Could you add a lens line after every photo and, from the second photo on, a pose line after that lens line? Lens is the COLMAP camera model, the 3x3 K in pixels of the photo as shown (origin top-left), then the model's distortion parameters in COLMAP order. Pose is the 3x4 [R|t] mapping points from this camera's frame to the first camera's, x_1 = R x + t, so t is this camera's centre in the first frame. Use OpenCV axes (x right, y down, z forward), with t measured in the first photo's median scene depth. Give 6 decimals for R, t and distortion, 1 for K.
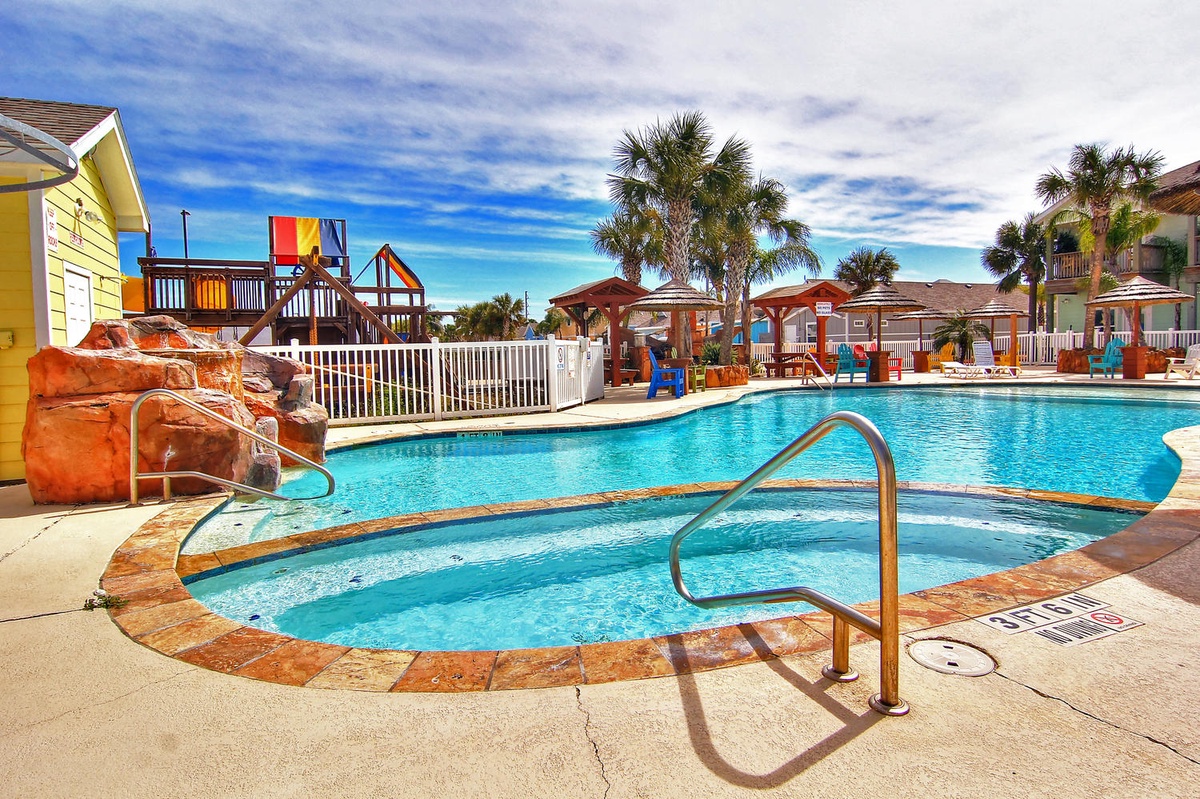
lens RADIAL K [[679.6, 0, 598.5], [0, 679.6, 392.8], [0, 0, 1]] dist [-0.004236, -0.000020]
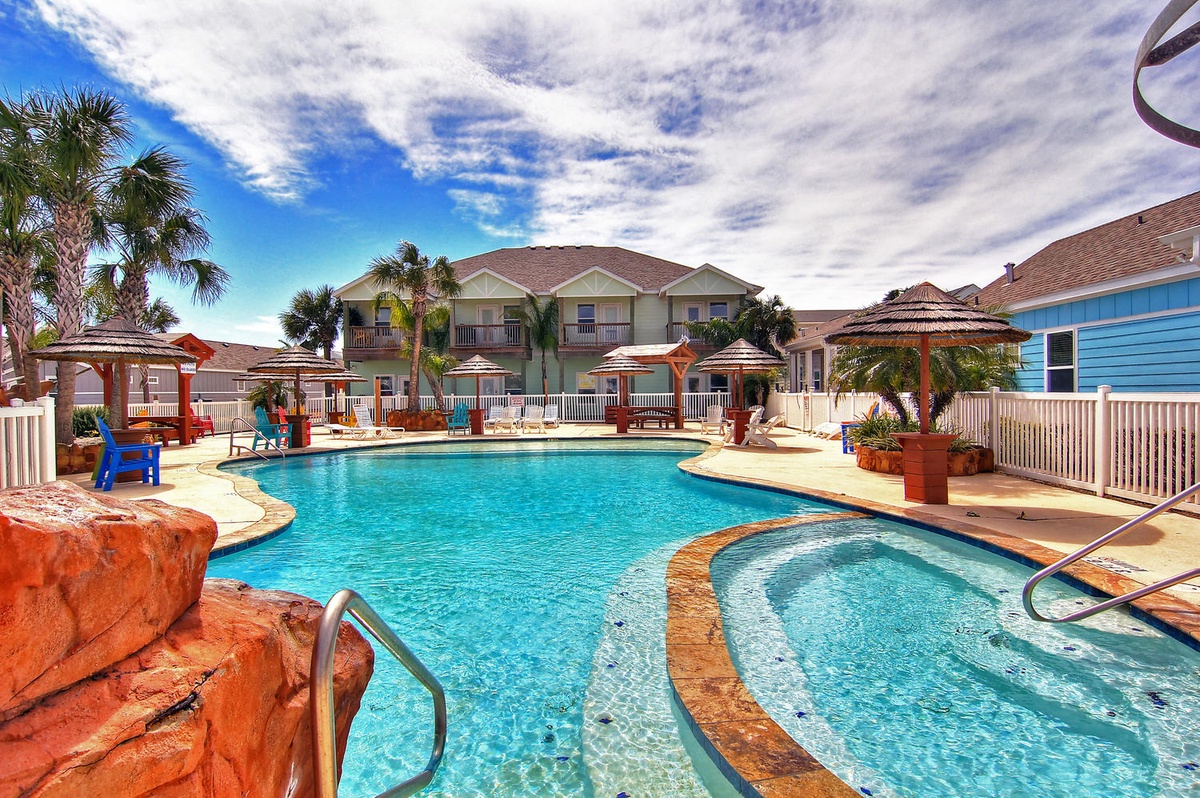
lens RADIAL K [[679.6, 0, 598.5], [0, 679.6, 392.3], [0, 0, 1]] dist [-0.004236, -0.000020]
pose [[0.426629, 0.015475, 0.904294, -0.261784], [0.061626, 0.997032, -0.046136, -0.023024], [-0.902325, 0.075411, 0.424410, 0.216495]]
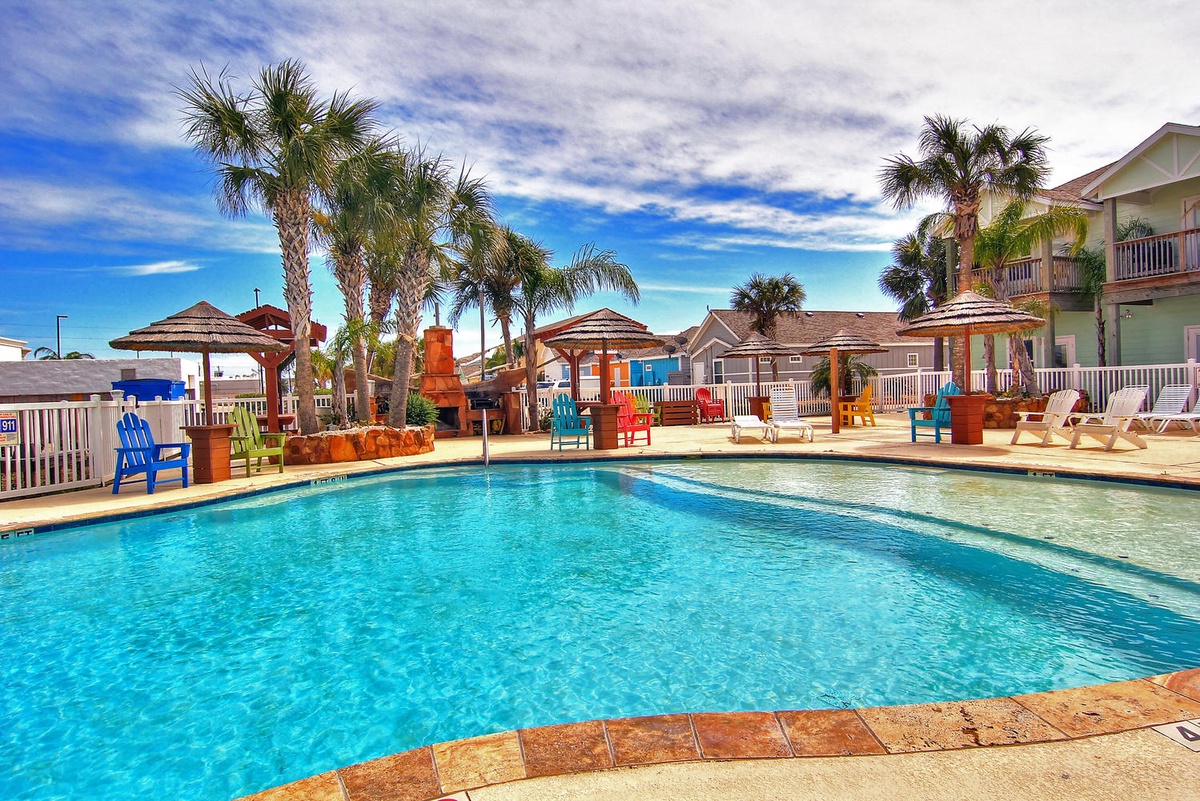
lens RADIAL K [[679.6, 0, 598.5], [0, 679.6, 393.8], [0, 0, 1]] dist [-0.004236, -0.000020]
pose [[0.999483, -0.011454, -0.030050, 0.401245], [0.009828, 0.998507, -0.053736, -0.033795], [0.030620, 0.053413, 0.998103, 0.290873]]
